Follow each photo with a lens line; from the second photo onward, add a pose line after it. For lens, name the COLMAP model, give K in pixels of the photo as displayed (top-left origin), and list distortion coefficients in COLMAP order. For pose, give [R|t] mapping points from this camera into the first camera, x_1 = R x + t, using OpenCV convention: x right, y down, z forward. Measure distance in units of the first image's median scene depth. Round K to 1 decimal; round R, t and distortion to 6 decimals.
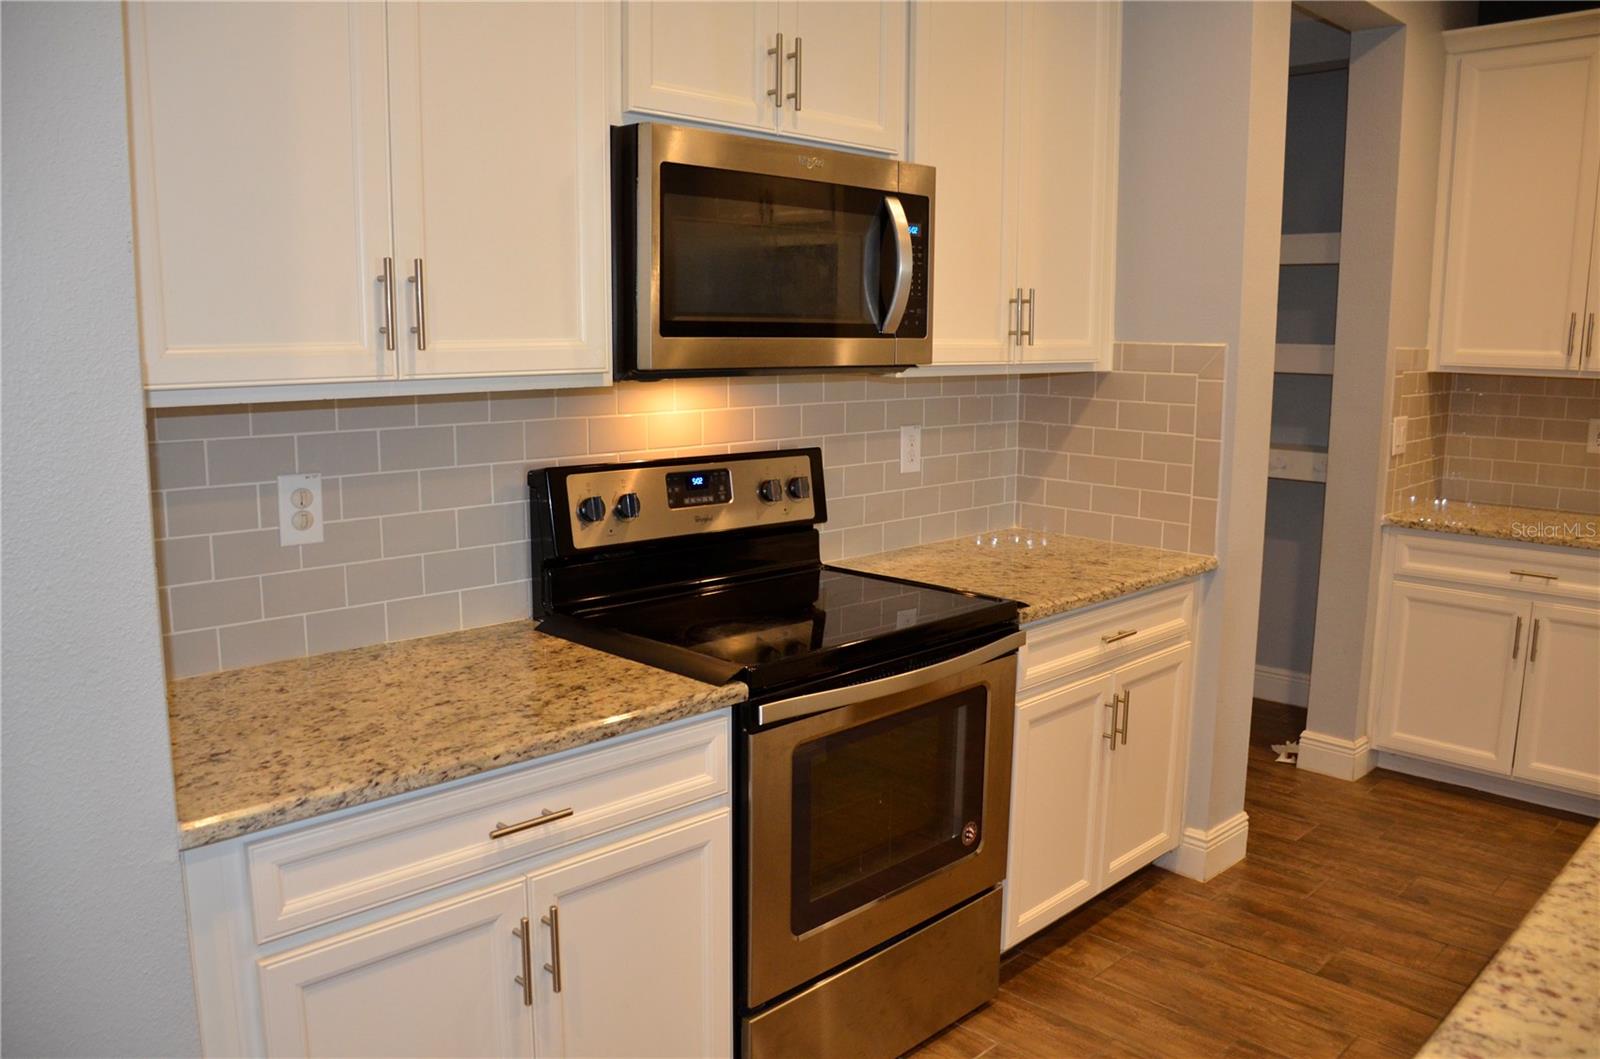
lens RADIAL K [[1262.4, 0, 799.4], [0, 1262.4, 575.1], [0, 0, 1]] dist [-0.219889, 0.000097]
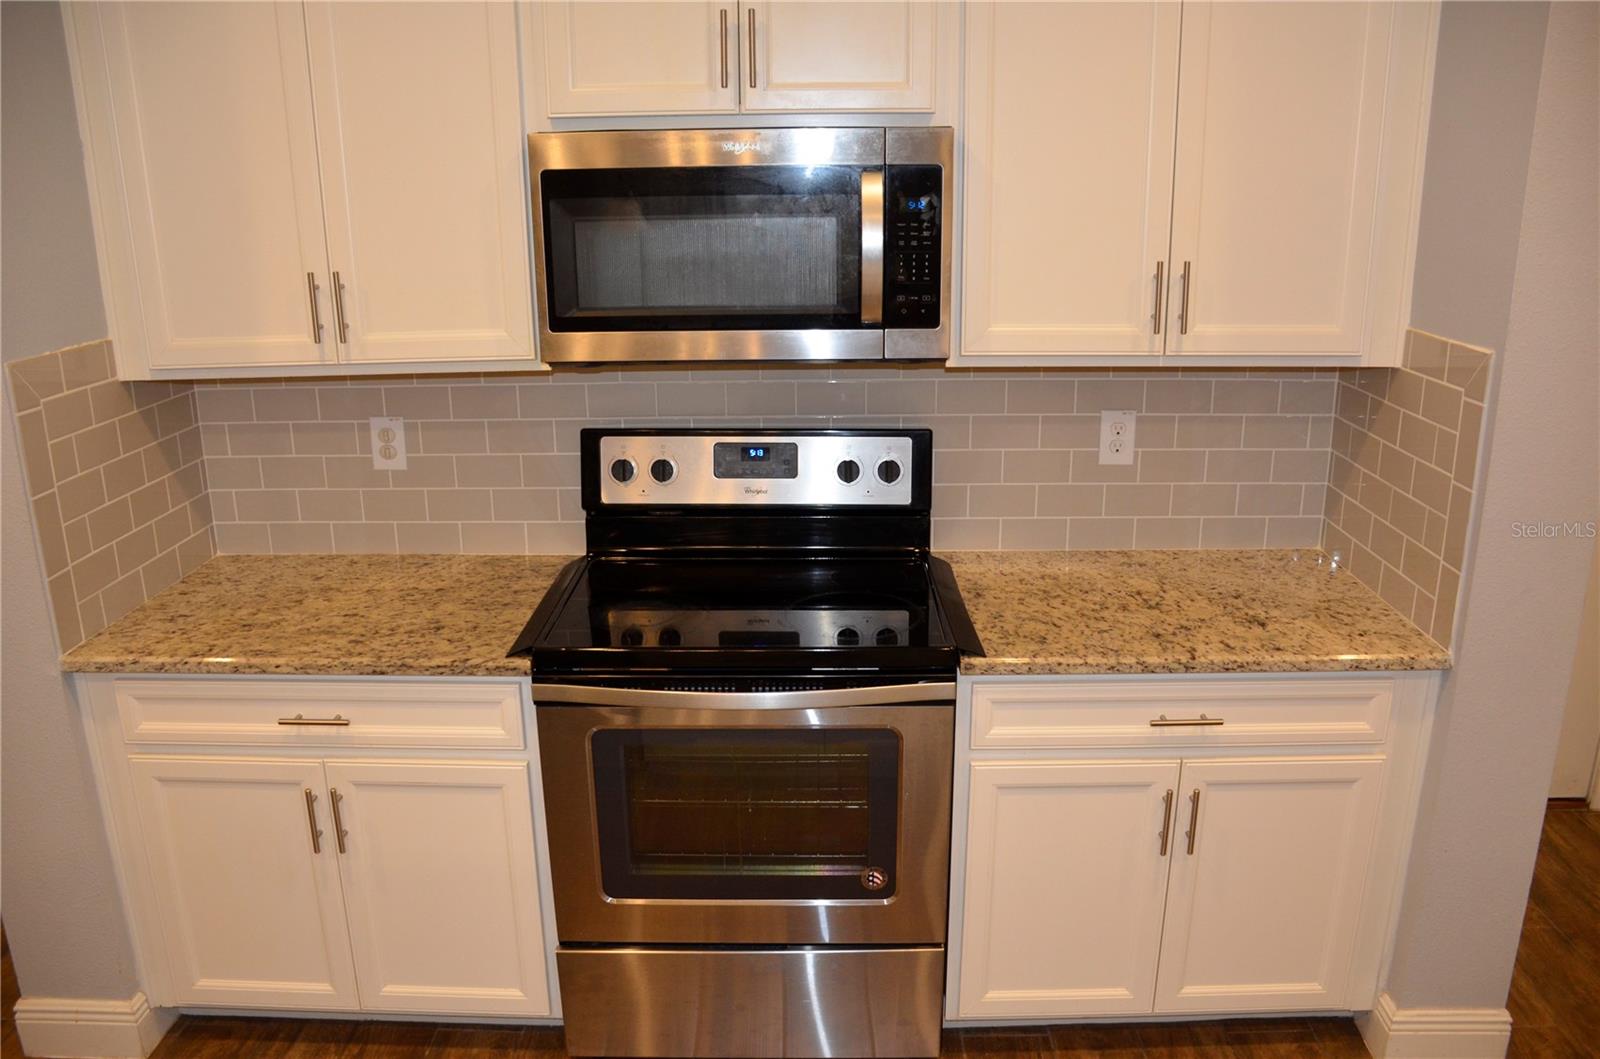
lens RADIAL K [[1221.1, 0, 799.7], [0, 1221.1, 558.8], [0, 0, 1]] dist [-0.185681, 0.099337]
pose [[0.682422, 0.204692, -0.701714, 0.818150], [-0.121235, 0.978390, 0.167497, -0.201168], [0.720835, -0.029231, 0.692490, 0.424499]]
